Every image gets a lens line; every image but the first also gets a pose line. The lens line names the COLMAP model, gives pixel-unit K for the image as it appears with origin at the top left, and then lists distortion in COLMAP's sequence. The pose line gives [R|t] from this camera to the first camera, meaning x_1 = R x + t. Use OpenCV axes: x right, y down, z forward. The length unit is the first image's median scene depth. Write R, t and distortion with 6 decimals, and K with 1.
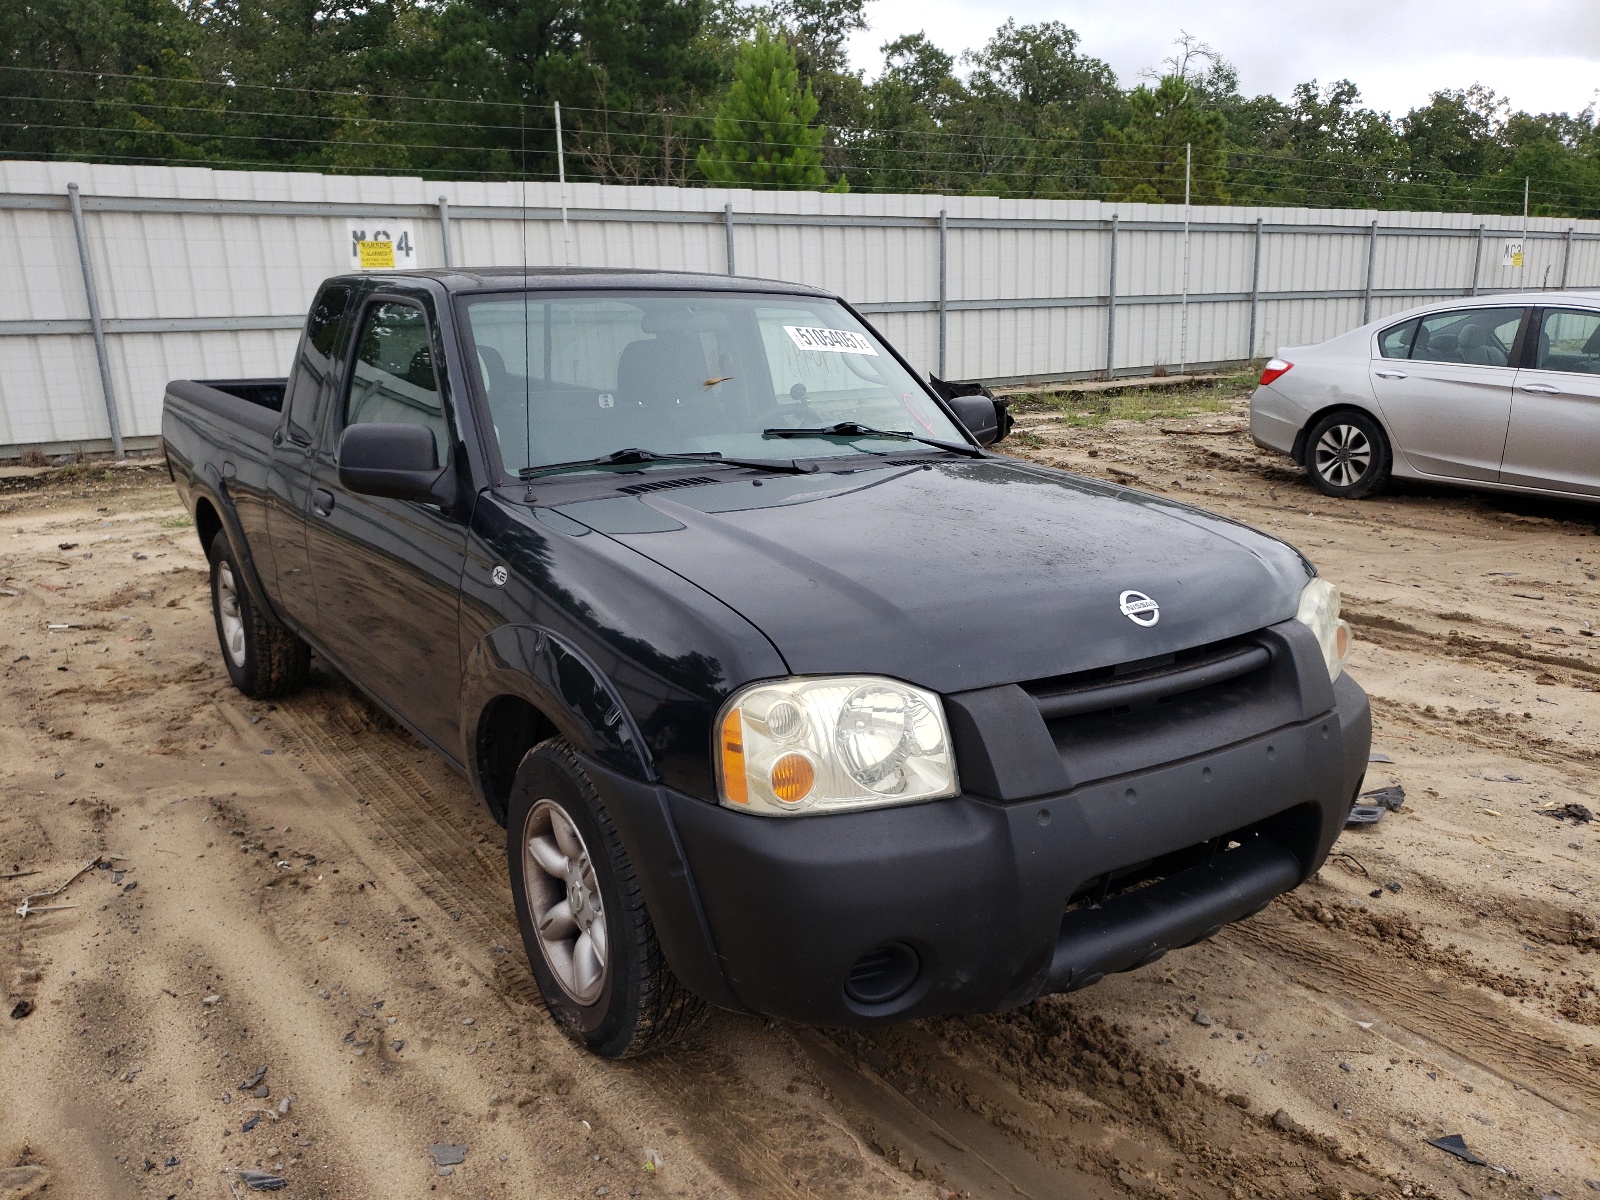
lens RADIAL K [[1230.4, 0, 806.4], [0, 1230.4, 604.0], [0, 0, 1]] dist [0.014490, 0.014121]
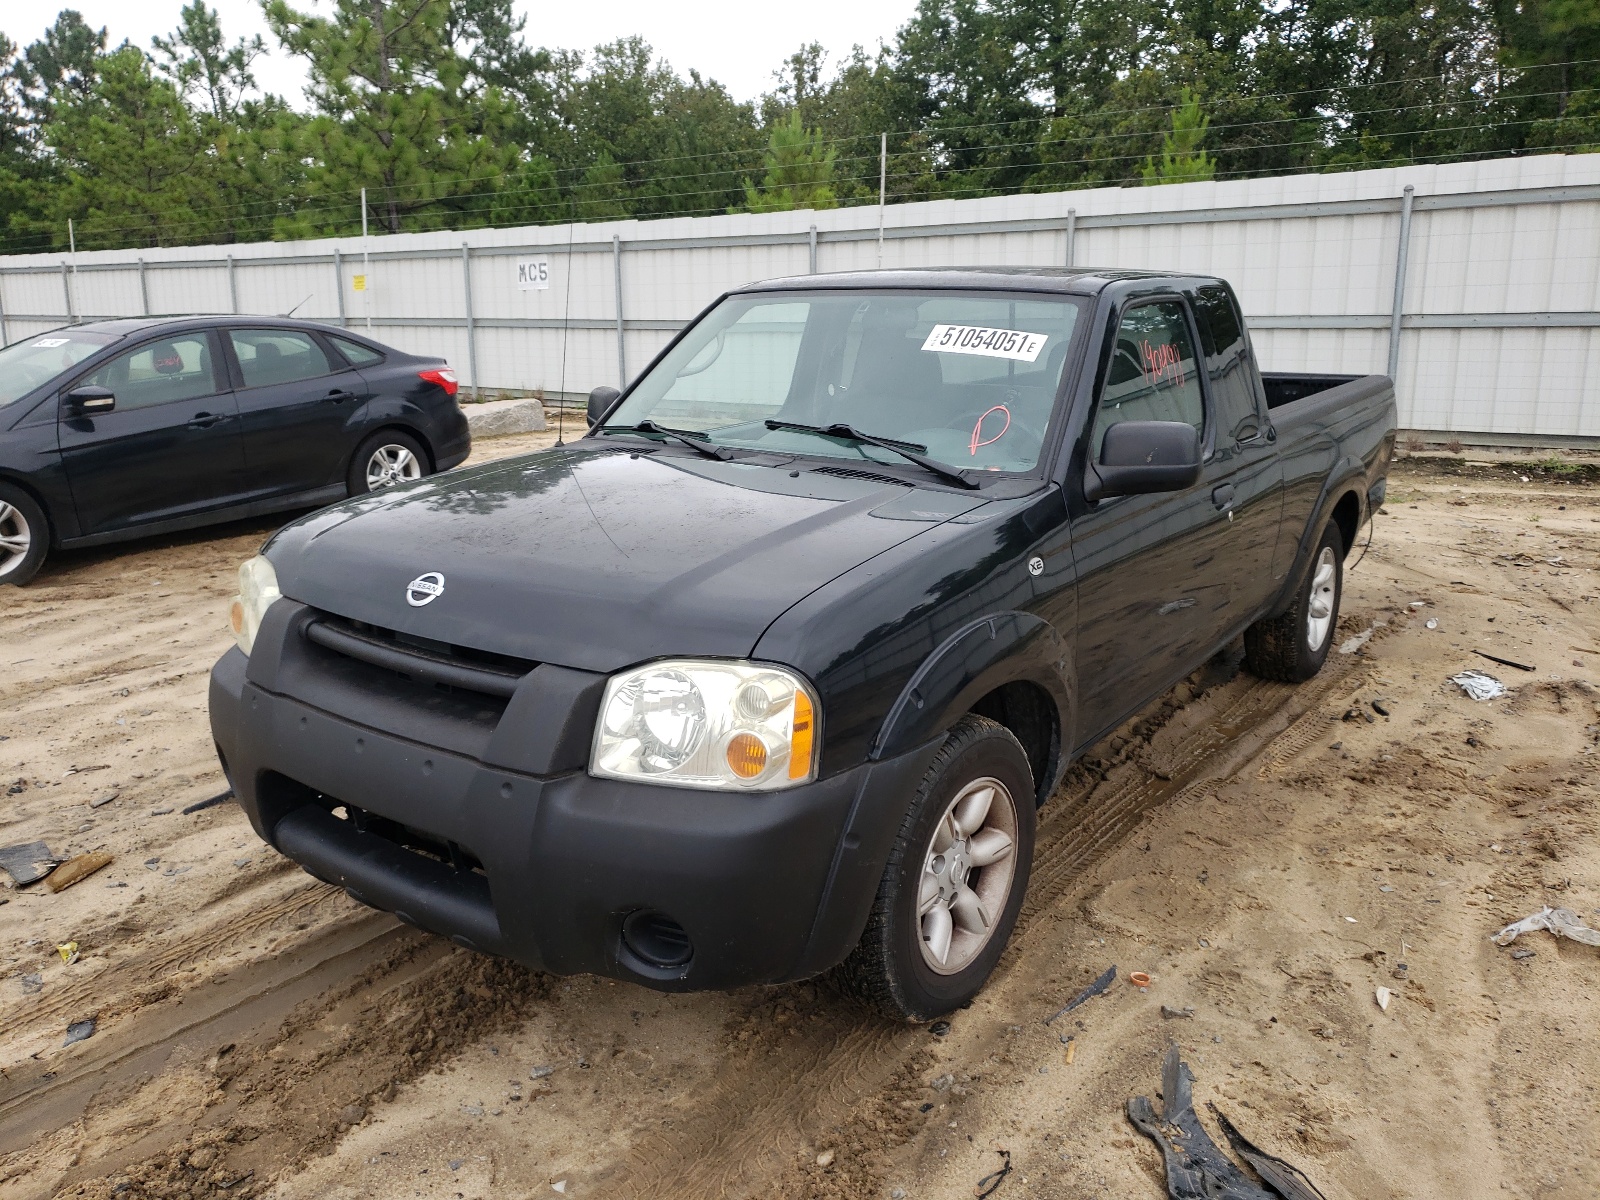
lens RADIAL K [[1233.2, 0, 804.3], [0, 1233.2, 598.5], [0, 0, 1]] dist [0.017431, 0.017815]
pose [[0.333452, 0.231147, -0.913992, 1.071986], [-0.227408, 0.960572, 0.159961, -0.197289], [0.914929, 0.154510, 0.372869, 0.699746]]
